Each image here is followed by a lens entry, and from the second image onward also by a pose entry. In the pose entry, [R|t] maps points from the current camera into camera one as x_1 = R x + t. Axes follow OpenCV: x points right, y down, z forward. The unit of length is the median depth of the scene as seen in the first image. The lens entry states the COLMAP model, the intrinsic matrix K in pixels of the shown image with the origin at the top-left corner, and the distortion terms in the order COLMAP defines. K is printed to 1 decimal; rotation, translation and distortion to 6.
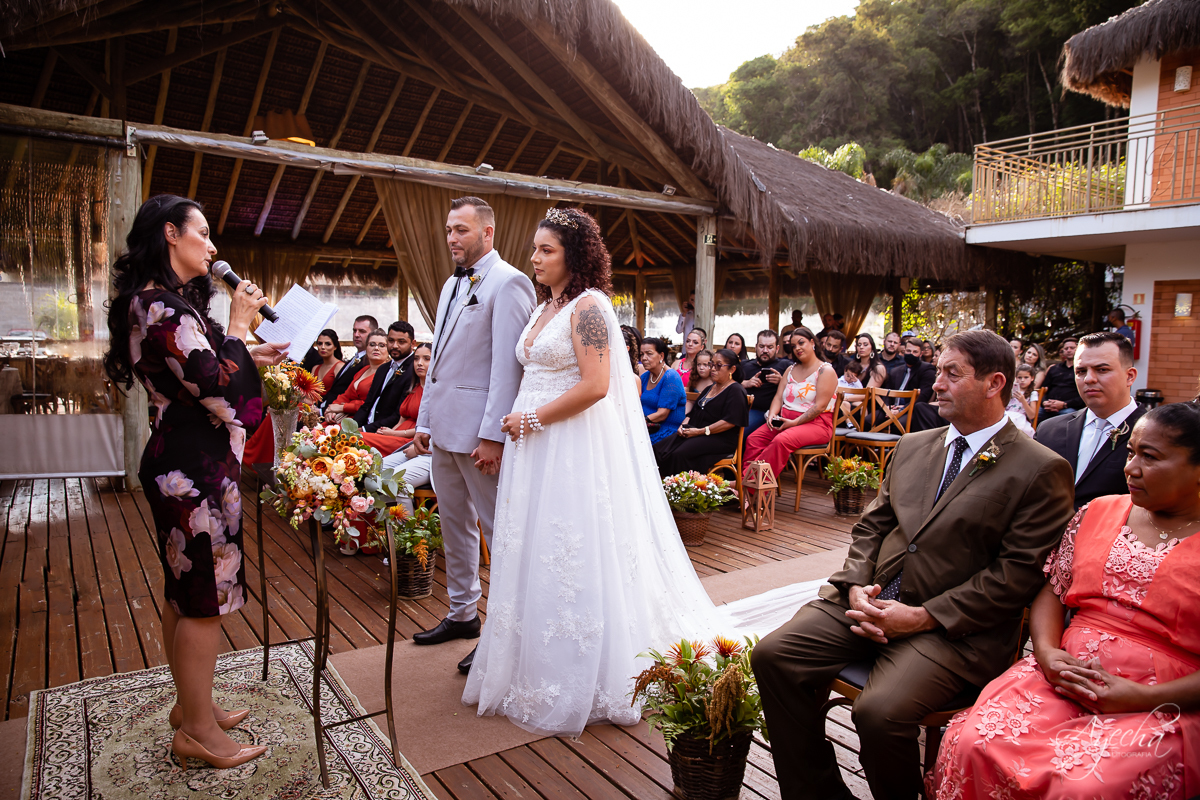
lens RADIAL K [[811.3, 0, 600.0], [0, 811.3, 400.0], [0, 0, 1]] dist [-0.108503, 0.084262]
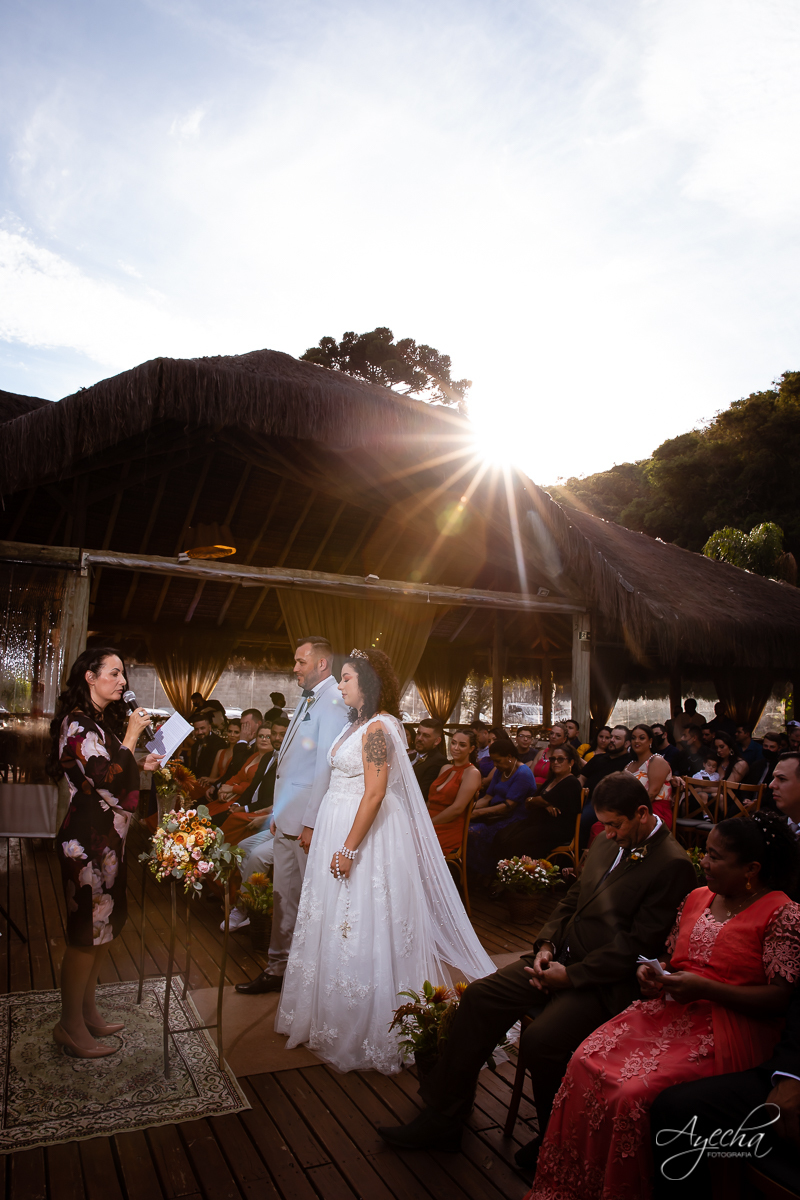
lens RADIAL K [[821.0, 0, 391.5], [0, 821.0, 623.4], [0, 0, 1]] dist [-0.108442, 0.093546]
pose [[0.986549, -0.000923, -0.163462, 0.064136], [-0.029212, 0.982892, -0.181854, -0.010644], [0.160834, 0.184183, 0.969644, -0.103044]]
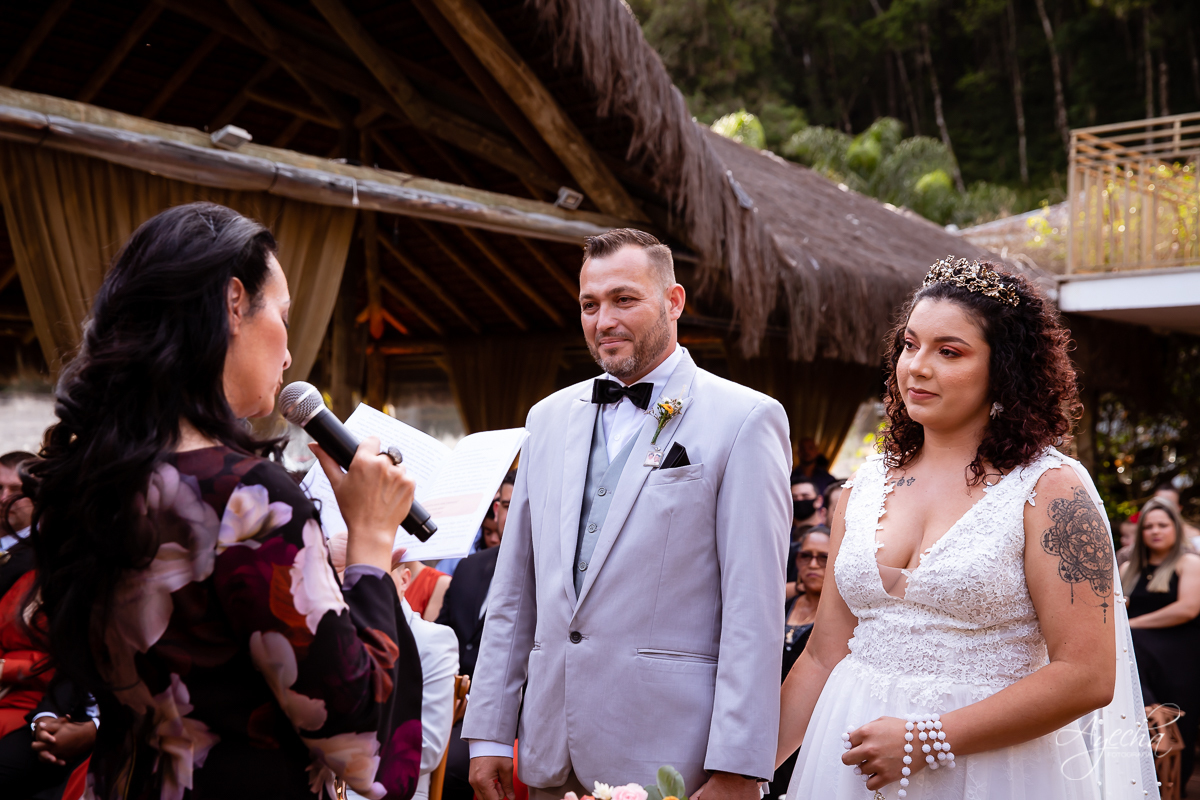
lens RADIAL K [[1584.9, 0, 600.0], [0, 1584.9, 400.0], [0, 0, 1]] dist [0.095628, 0.010535]
pose [[0.969733, 0.014459, 0.243740, -0.136562], [0.015099, 0.992784, -0.118963, -0.016437], [-0.243701, 0.119042, 0.962517, 0.051081]]
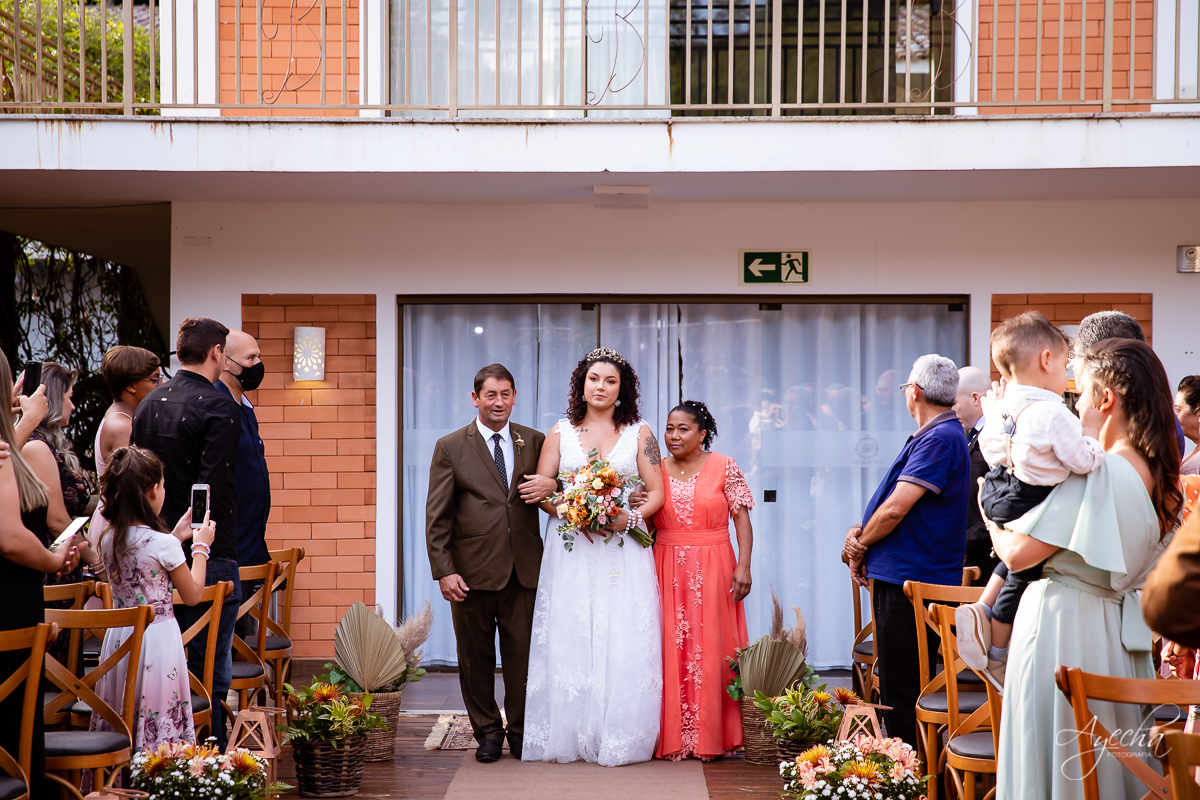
lens RADIAL K [[2240.4, 0, 600.0], [0, 2240.4, 400.0], [0, 0, 1]] dist [0.239612, 0.021201]
pose [[0.593781, -0.008323, 0.804583, -0.158437], [0.079818, 0.995624, -0.048607, -0.030946], [-0.800658, 0.093082, 0.591847, 0.195320]]
